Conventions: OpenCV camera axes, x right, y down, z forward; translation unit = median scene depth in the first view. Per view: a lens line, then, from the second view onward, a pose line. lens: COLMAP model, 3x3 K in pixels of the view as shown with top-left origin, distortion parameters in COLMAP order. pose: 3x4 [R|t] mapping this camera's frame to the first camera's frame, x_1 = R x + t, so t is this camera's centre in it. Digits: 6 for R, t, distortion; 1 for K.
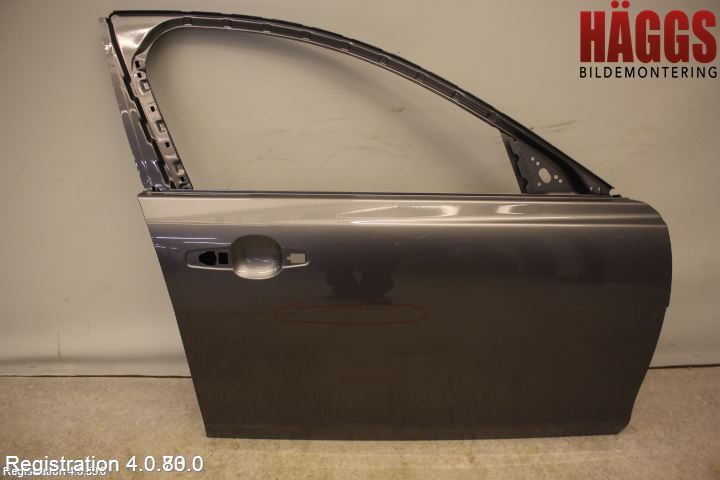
lens RADIAL K [[589.9, 0, 360.0], [0, 589.9, 240.0], [0, 0, 1]] dist [-0.171710, 0.155314]
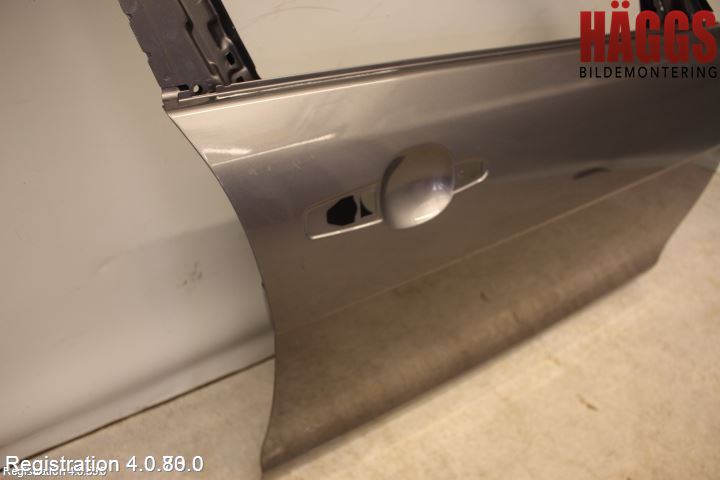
lens RADIAL K [[589.9, 0, 360.0], [0, 589.9, 240.0], [0, 0, 1]] dist [-0.171710, 0.155314]
pose [[0.812005, -0.281643, 0.511199, -0.430529], [0.164194, 0.950725, 0.262988, -0.063115], [-0.560078, -0.129612, 0.818238, 0.487856]]
